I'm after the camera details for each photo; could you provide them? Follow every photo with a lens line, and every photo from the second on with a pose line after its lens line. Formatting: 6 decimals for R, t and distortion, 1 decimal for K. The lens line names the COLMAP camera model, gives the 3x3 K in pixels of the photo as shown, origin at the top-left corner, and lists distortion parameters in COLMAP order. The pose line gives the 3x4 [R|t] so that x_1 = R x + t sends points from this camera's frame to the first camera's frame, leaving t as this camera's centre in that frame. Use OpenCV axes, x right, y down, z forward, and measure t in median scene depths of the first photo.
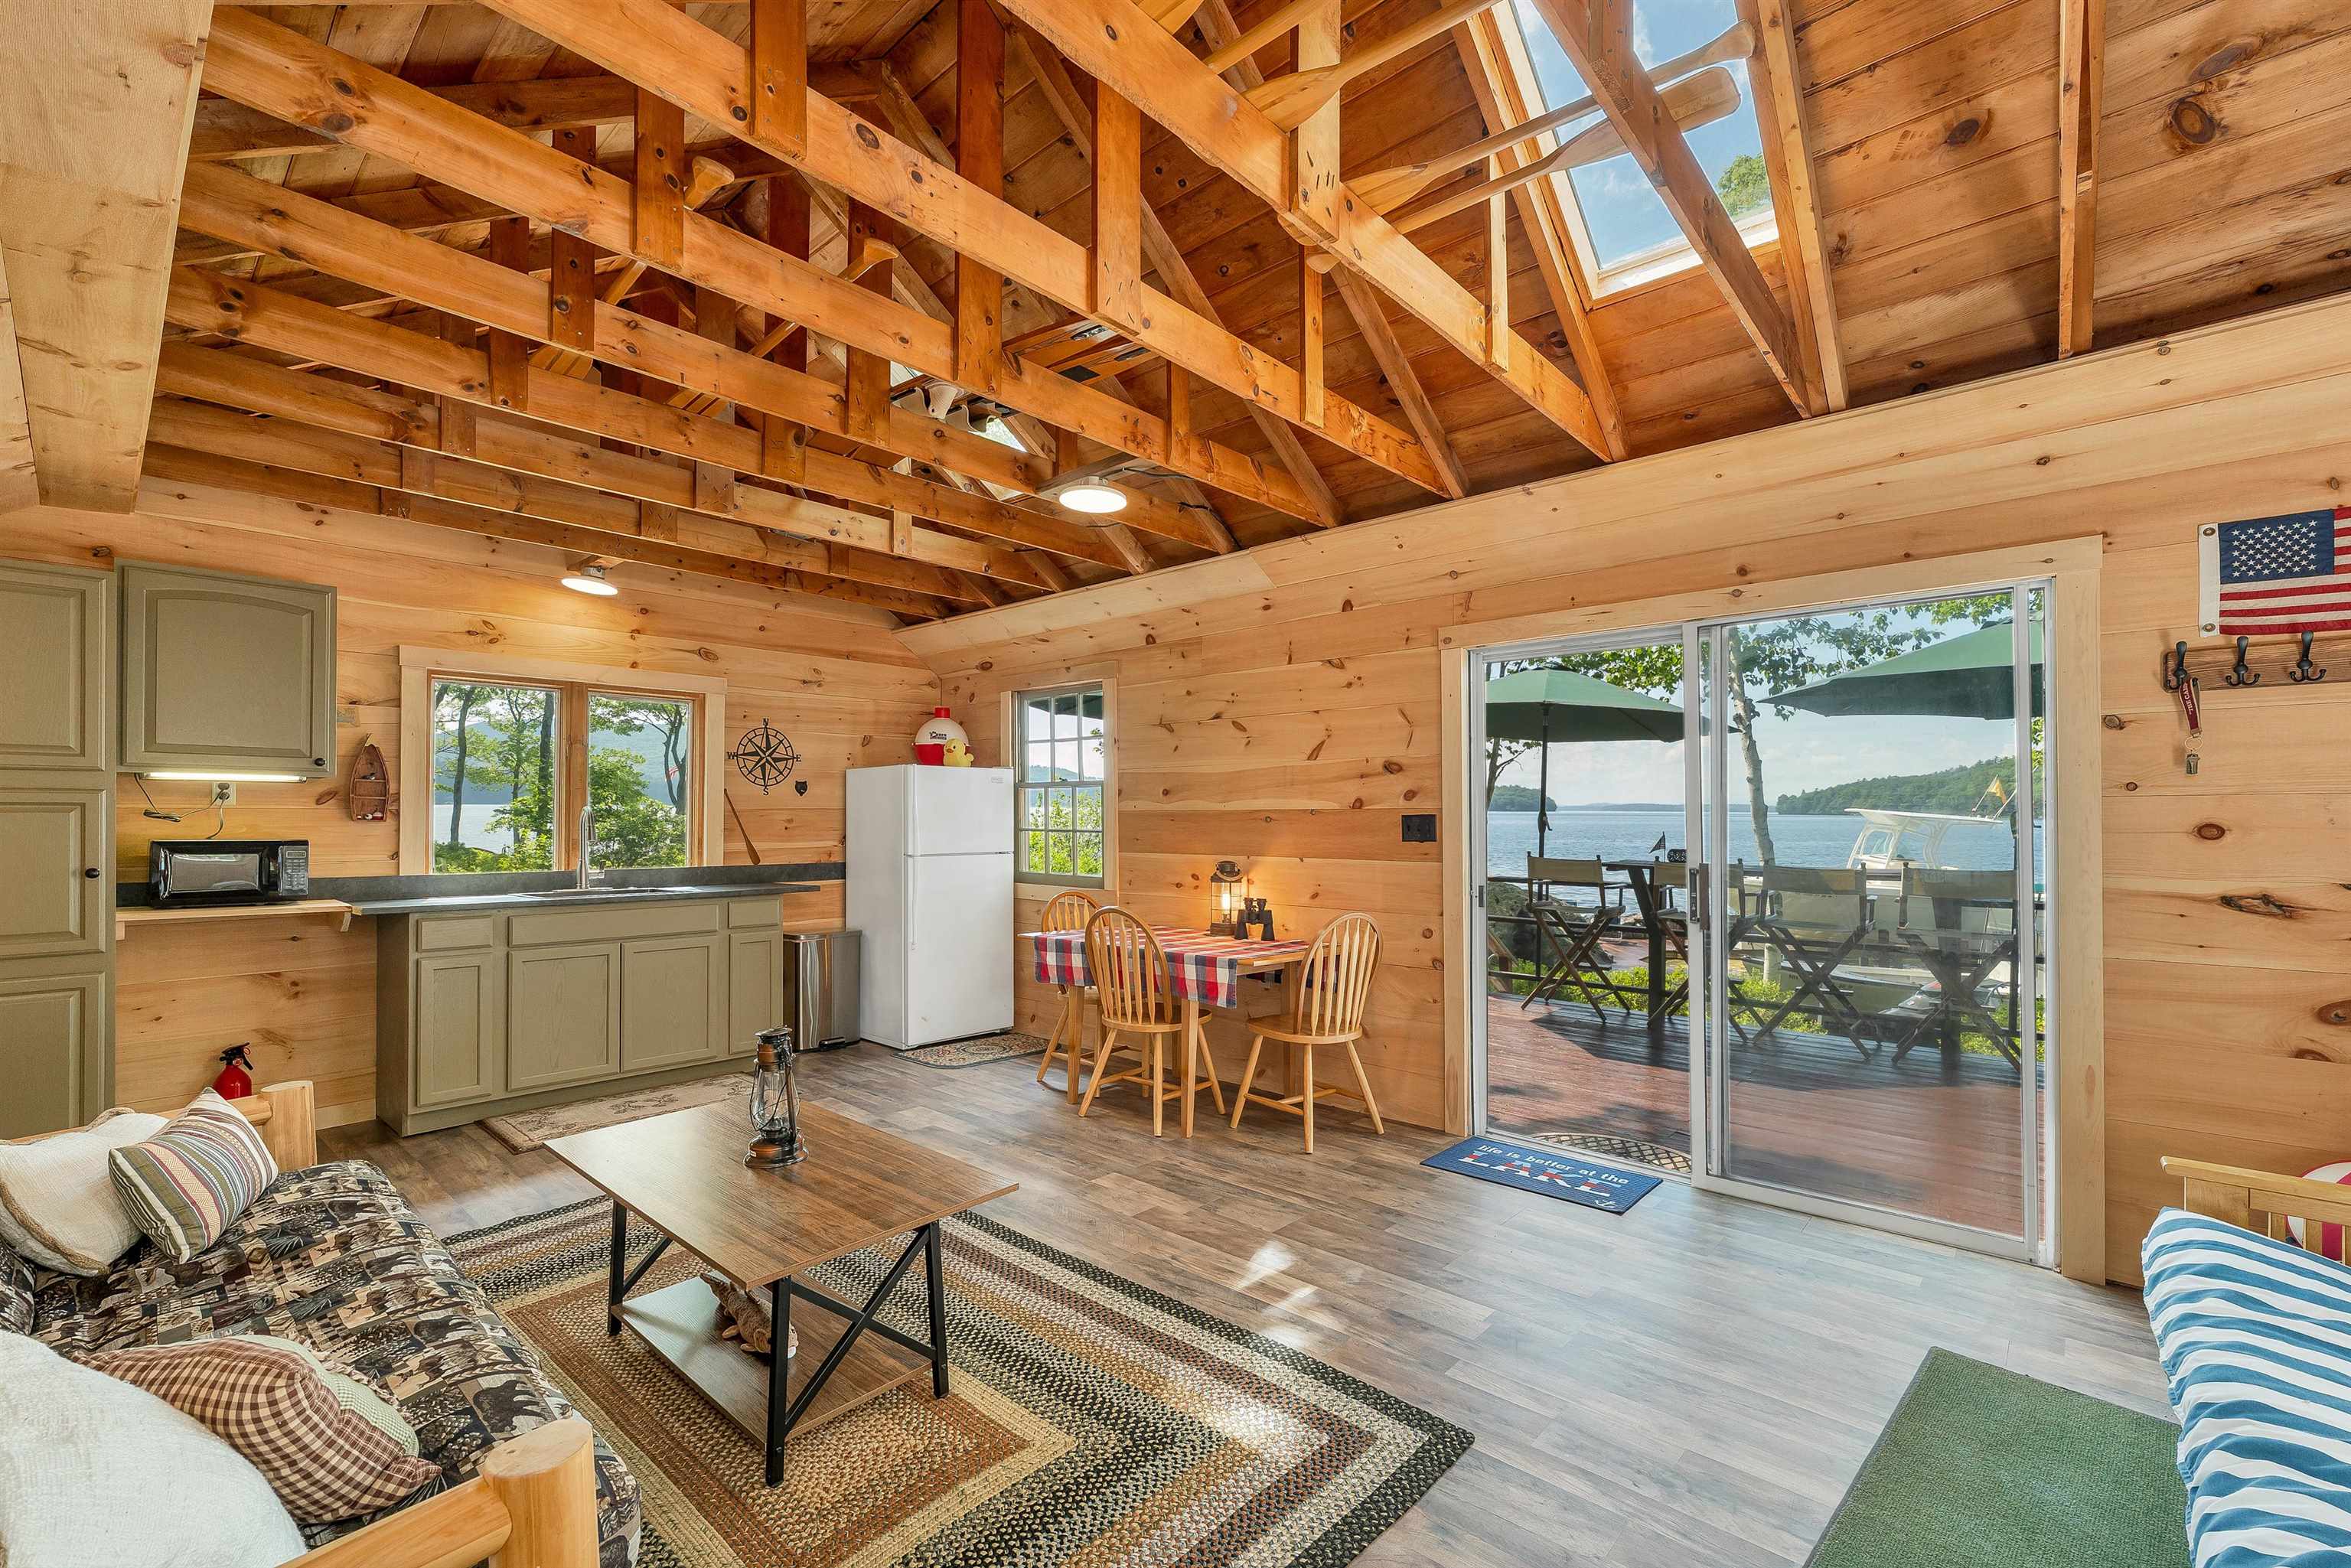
lens RADIAL K [[972.3, 0, 1181.0], [0, 972.3, 917.1], [0, 0, 1]] dist [-0.000125, -0.000042]
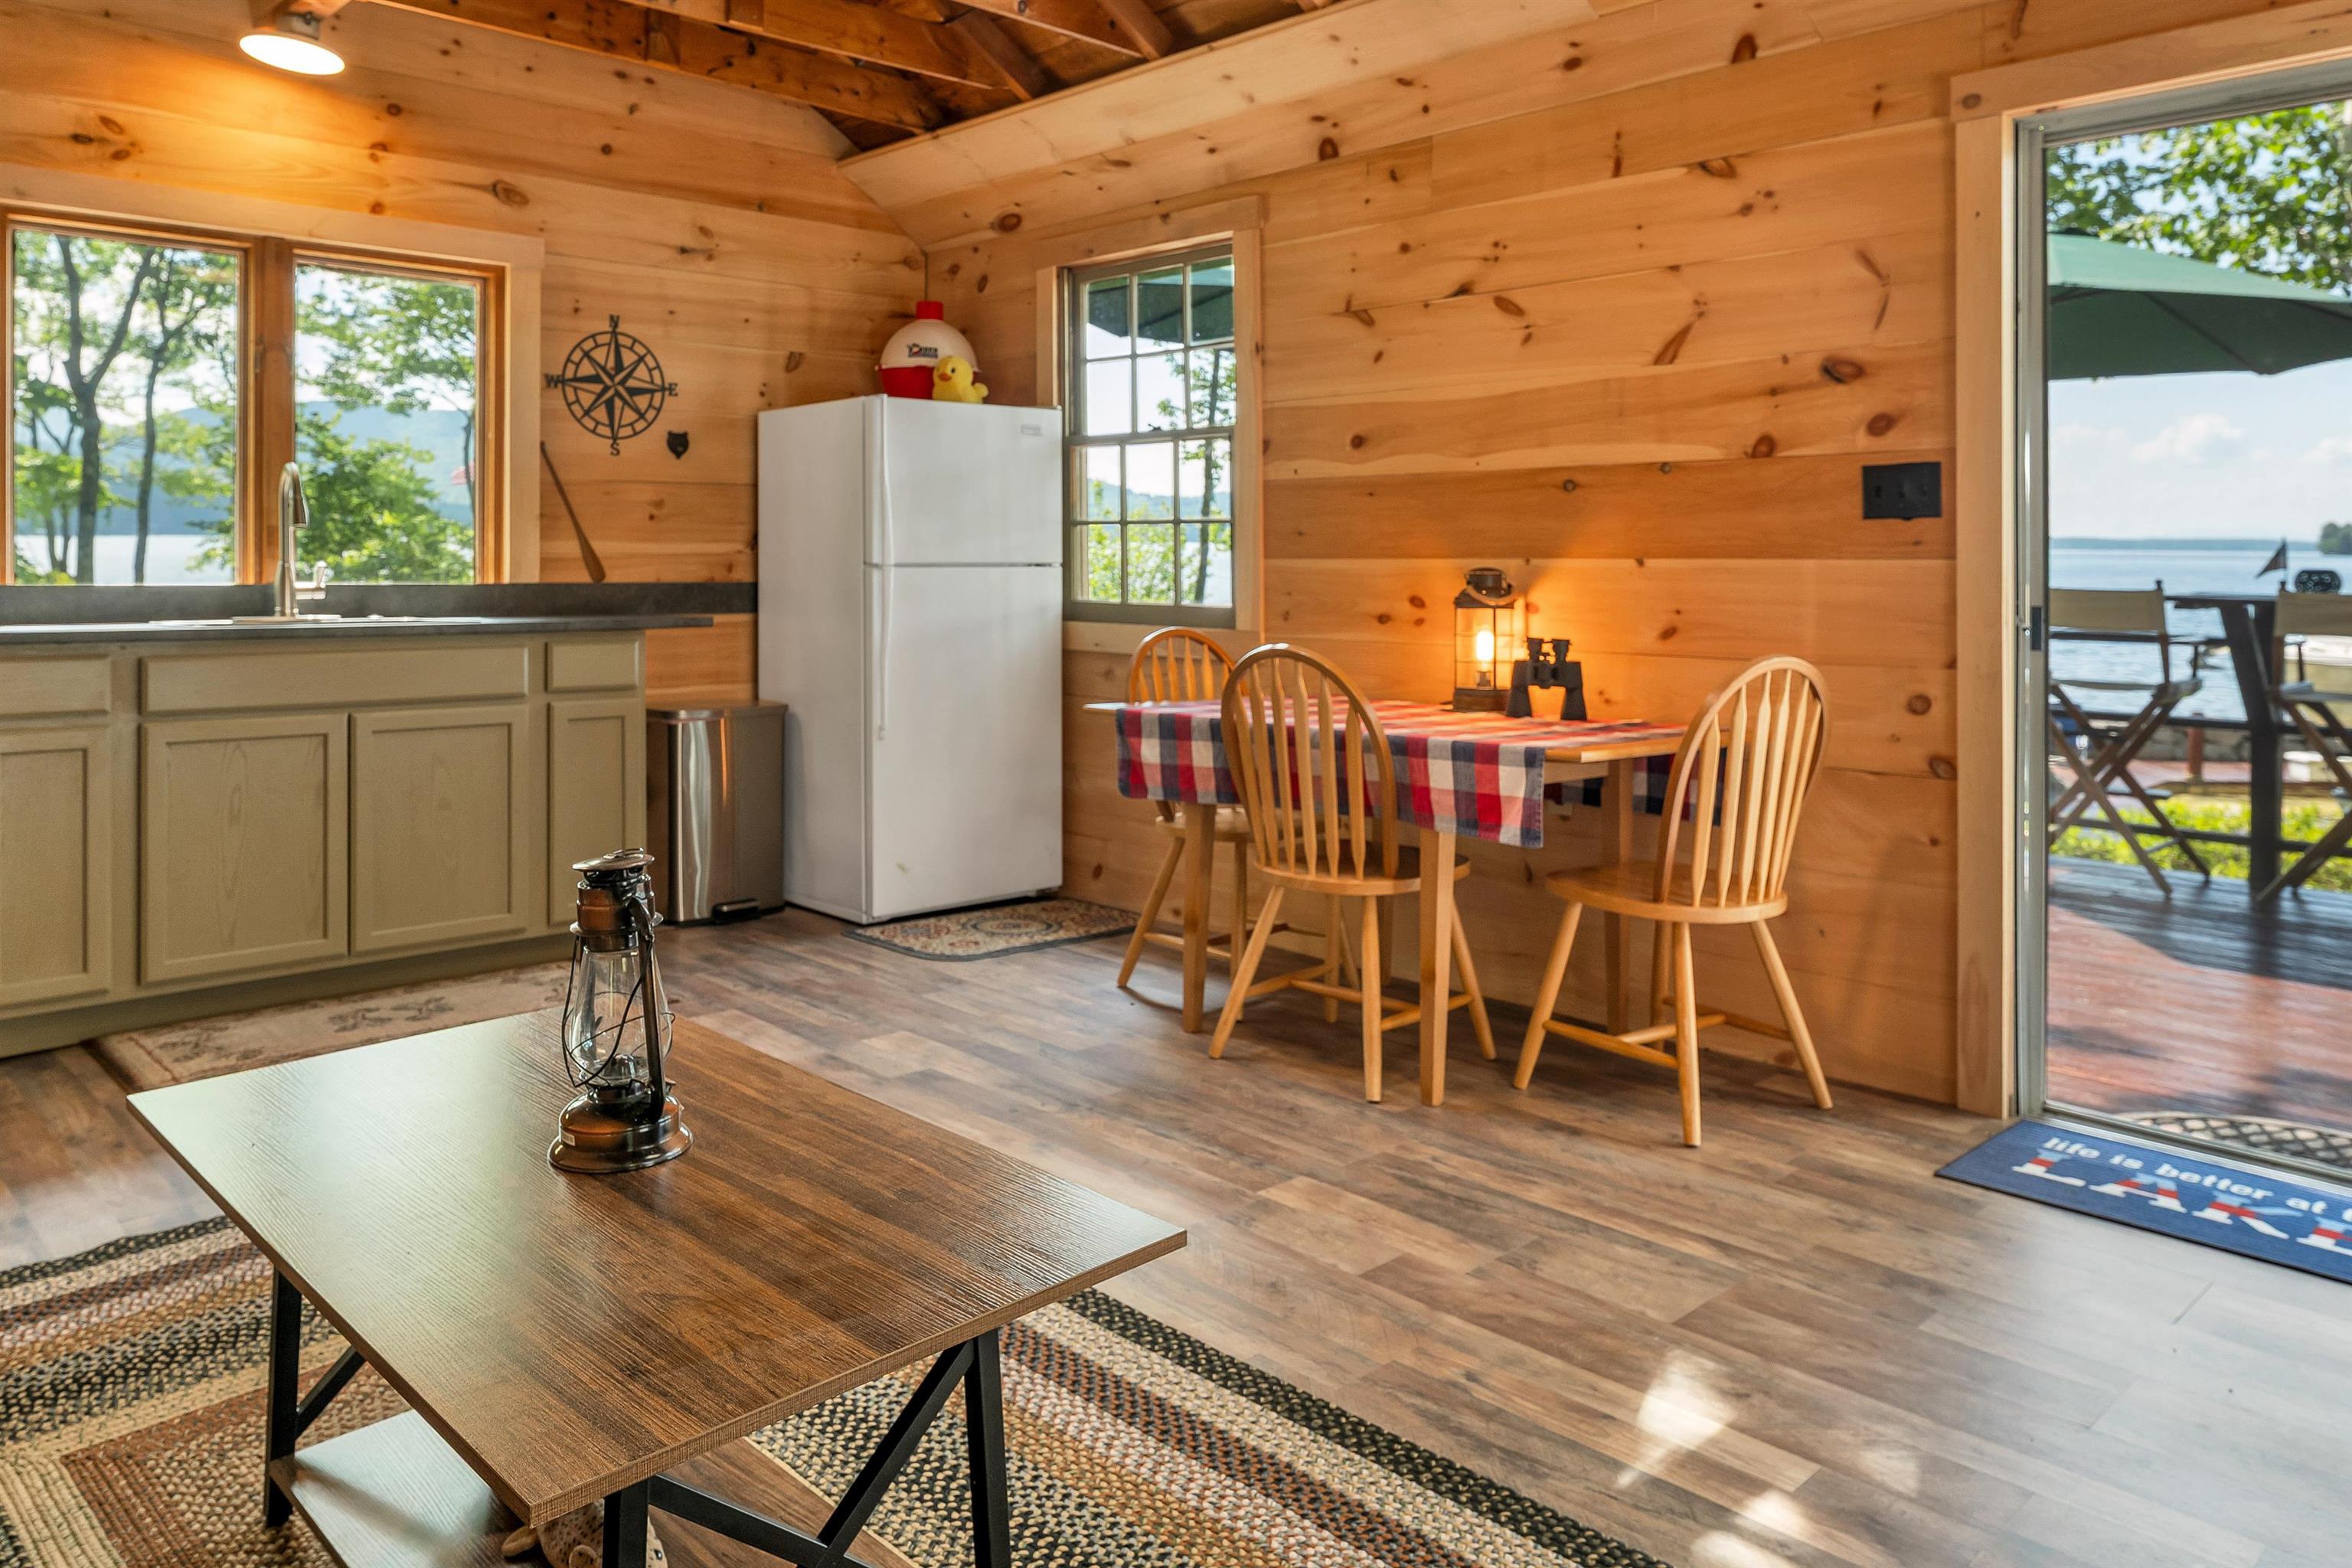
lens RADIAL K [[1646.3, 0, 1176.0], [0, 1646.3, 784.0], [0, 0, 1]] dist [0.000427, 0.002791]
pose [[0.996699, 0.010992, -0.080440, -0.052022], [-0.007561, 0.999053, 0.042841, 0.023678], [0.080835, -0.042091, 0.995838, 0.137617]]
